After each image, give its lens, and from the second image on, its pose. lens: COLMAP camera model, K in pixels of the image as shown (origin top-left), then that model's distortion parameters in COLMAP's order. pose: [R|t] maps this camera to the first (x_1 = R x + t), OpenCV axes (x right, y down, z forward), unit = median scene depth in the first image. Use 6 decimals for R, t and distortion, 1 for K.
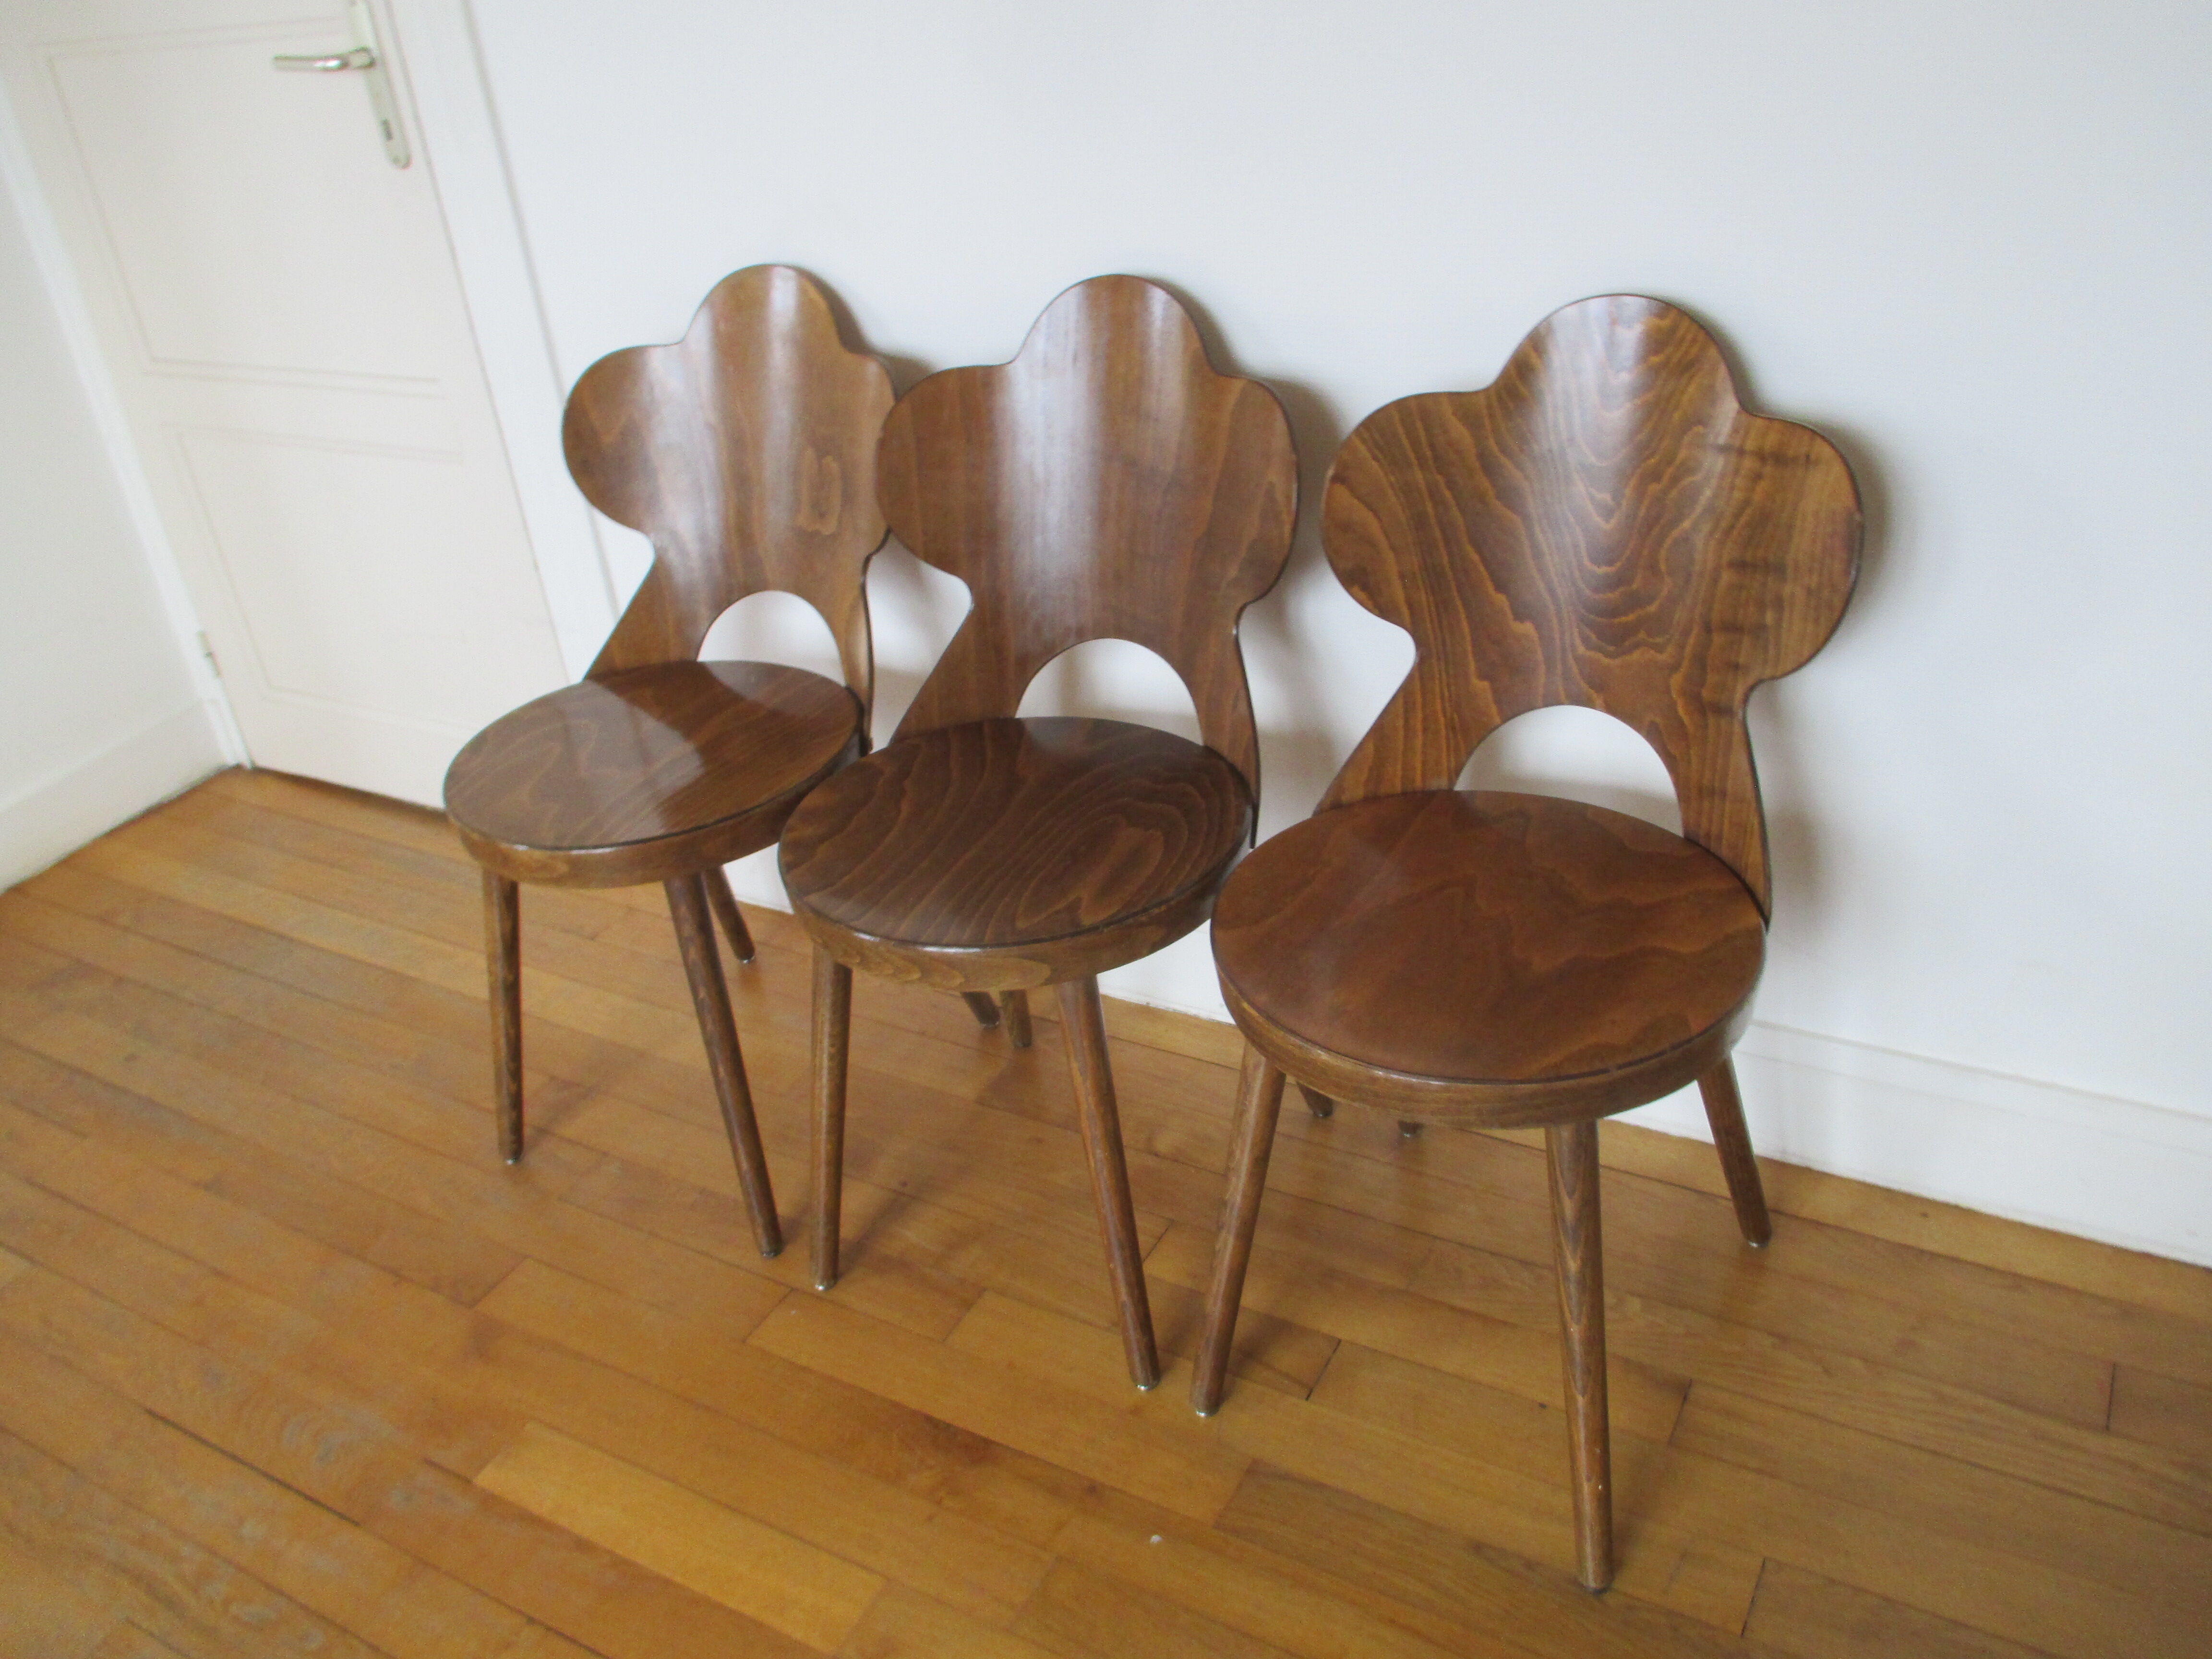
lens RADIAL K [[1778.6, 0, 1095.4], [0, 1778.6, 814.1], [0, 0, 1]] dist [-0.023358, -0.010543]
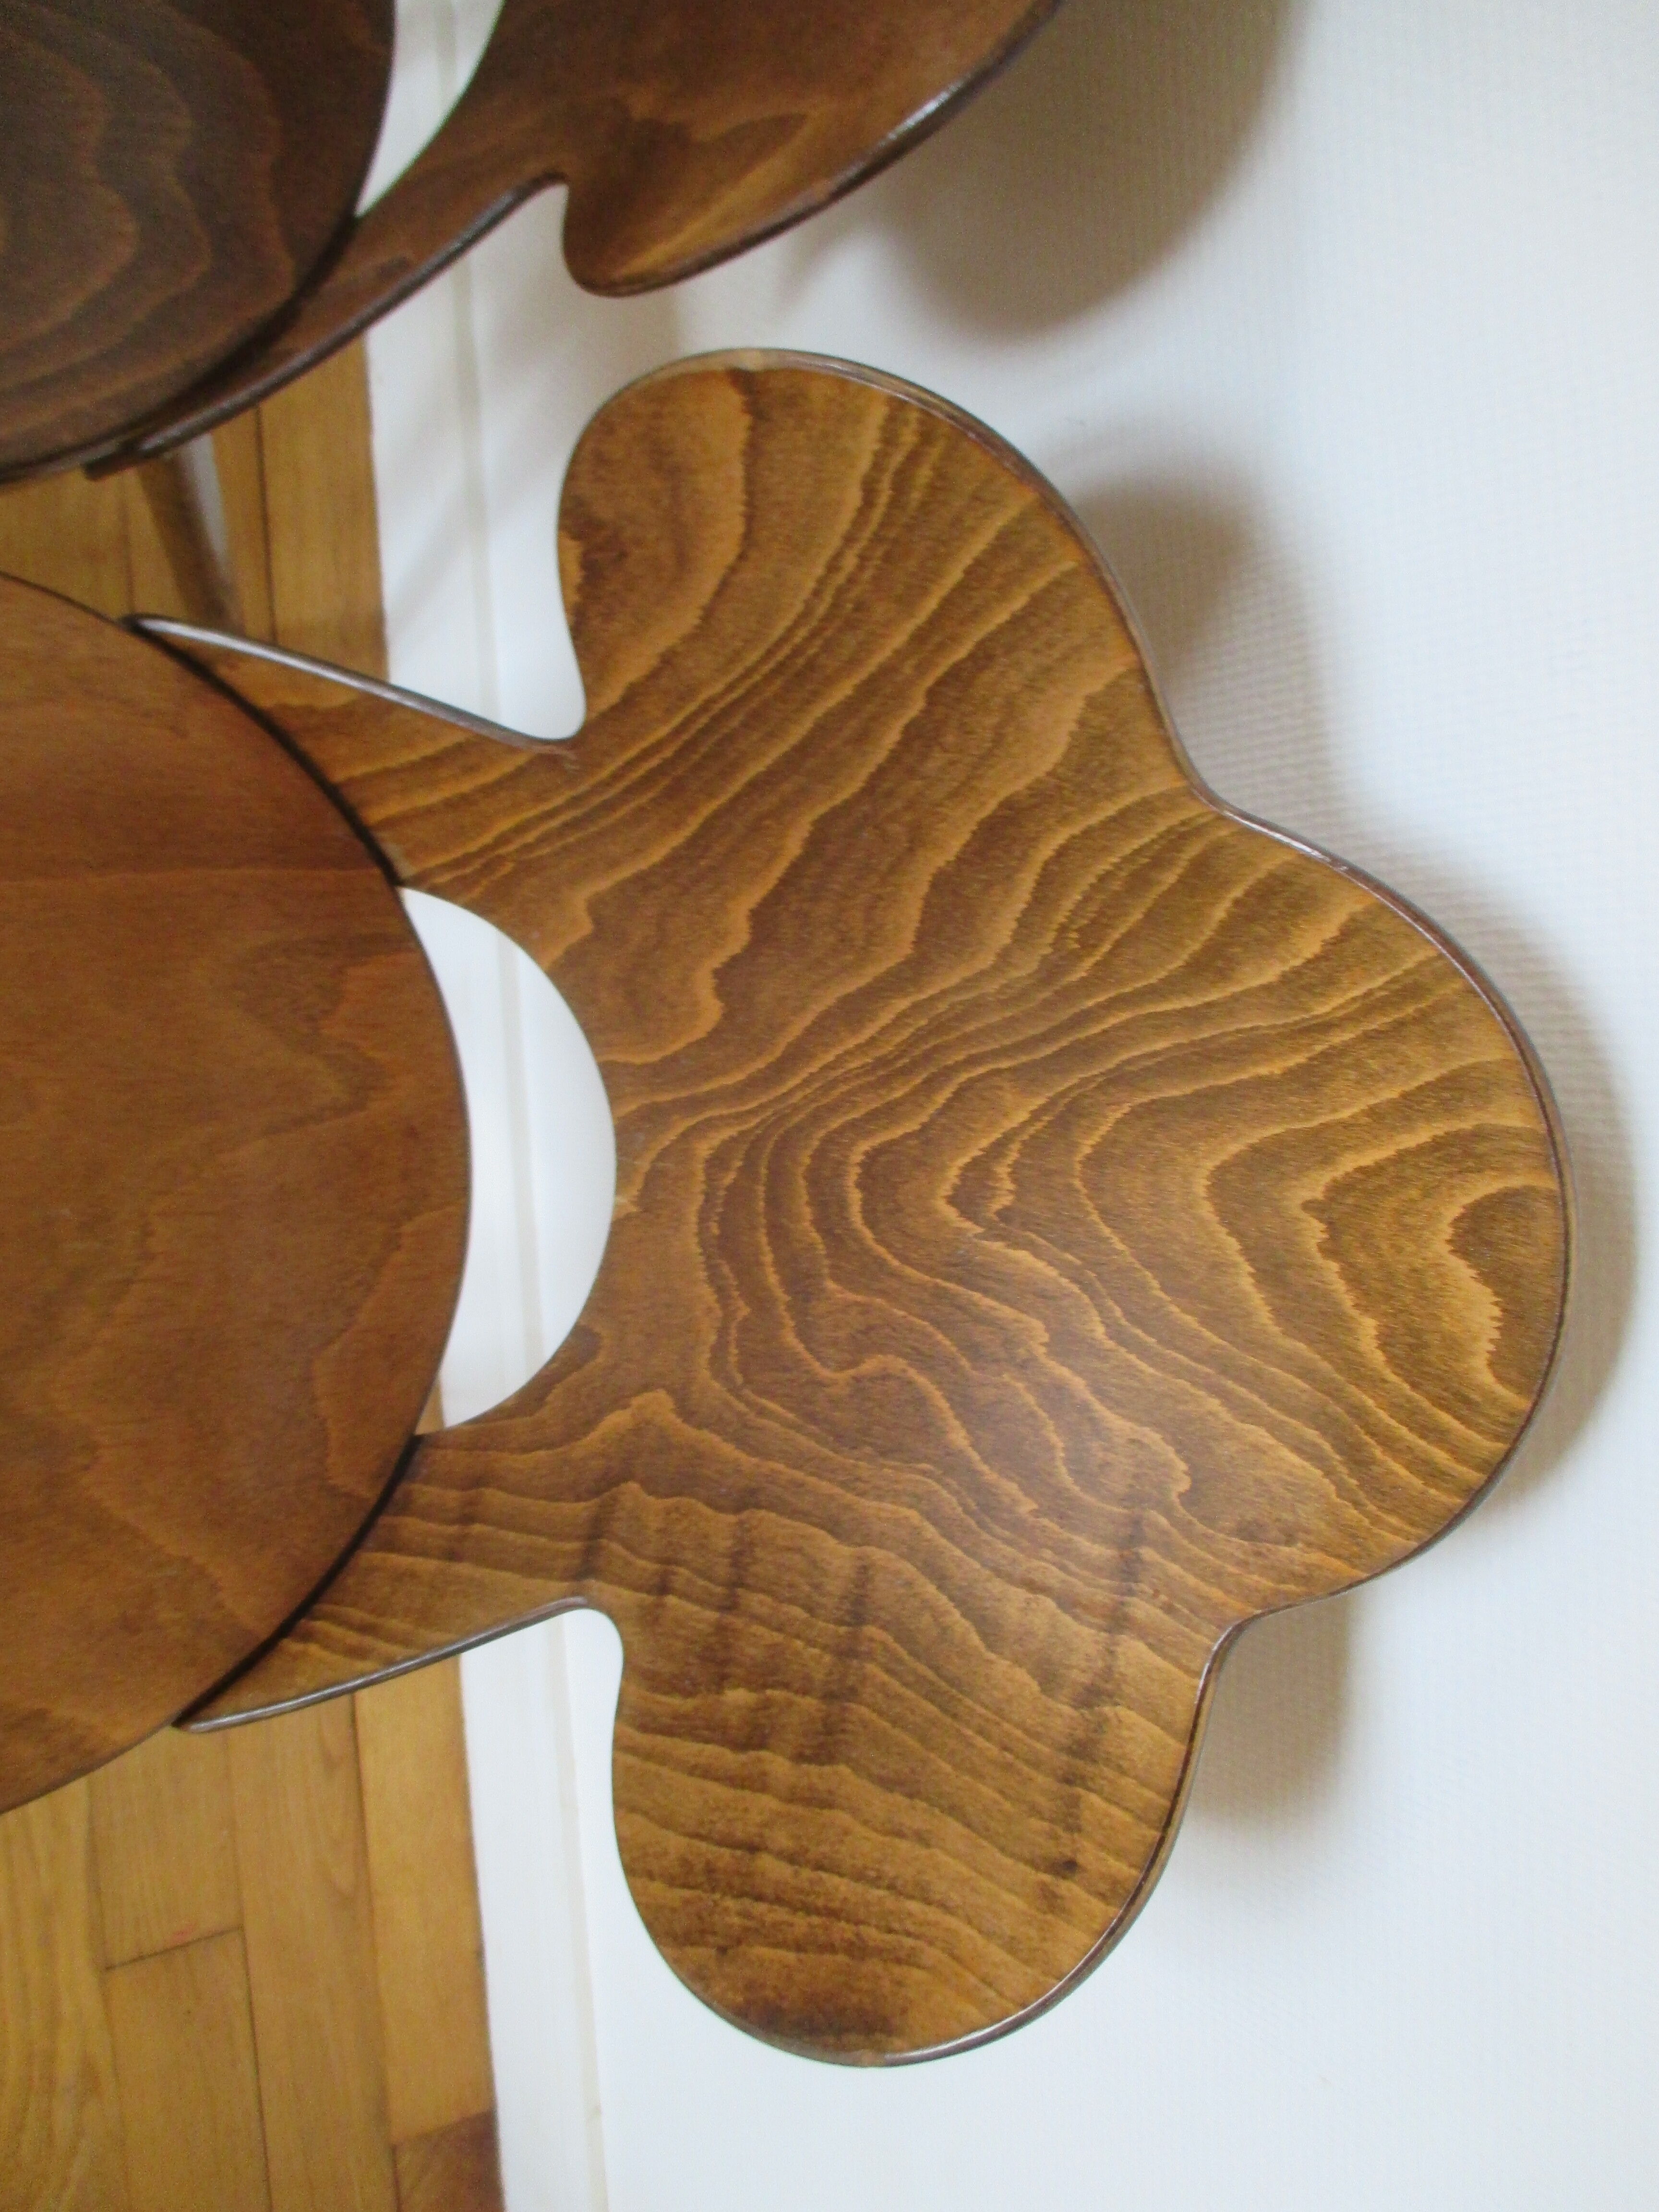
lens RADIAL K [[1840.2, 0, 830.6], [0, 1840.2, 1087.4], [0, 0, 1]] dist [-0.022204, -0.007446]
pose [[0.425219, 0.810457, 0.402925, 0.111467], [-0.842100, 0.191088, 0.504335, -0.318576], [0.331747, -0.553756, 0.763740, 0.703101]]
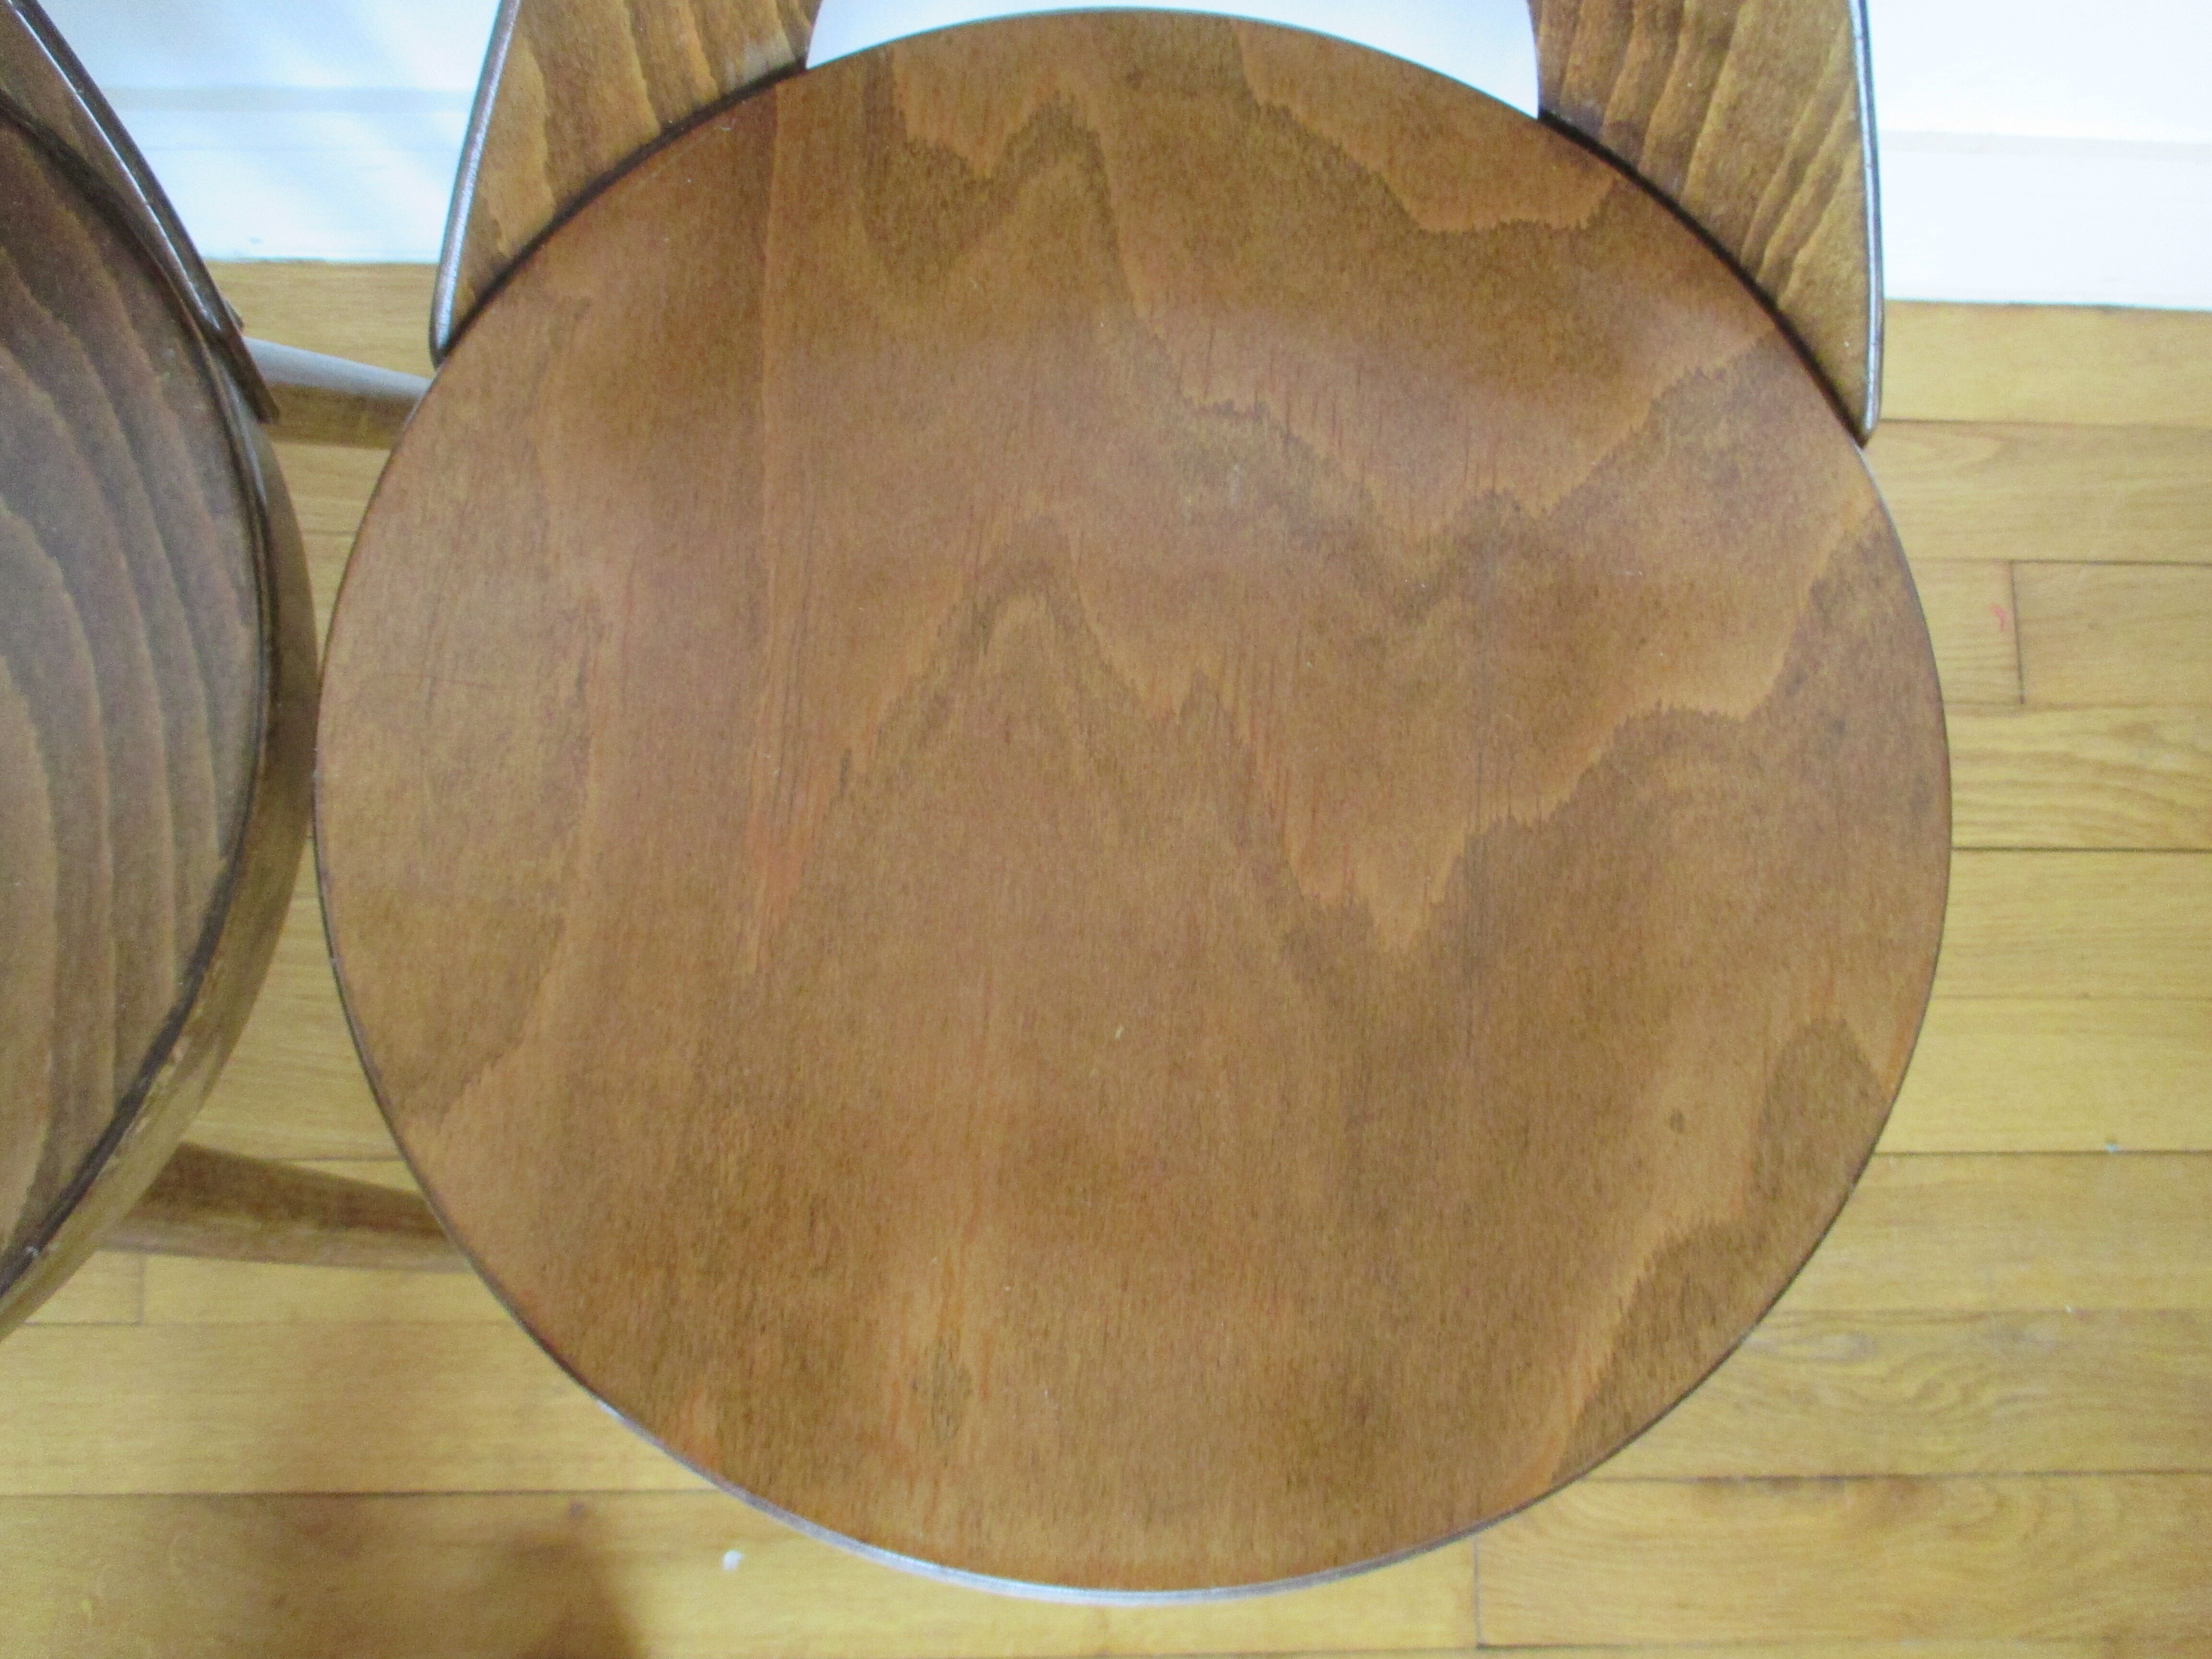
lens RADIAL K [[1778.6, 0, 1095.4], [0, 1778.6, 814.1], [0, 0, 1]] dist [-0.023358, -0.010543]
pose [[0.857020, -0.471832, 0.207102, 0.122068], [0.135918, 0.594682, 0.792388, -0.179723], [-0.497035, -0.650944, 0.573785, 0.737773]]
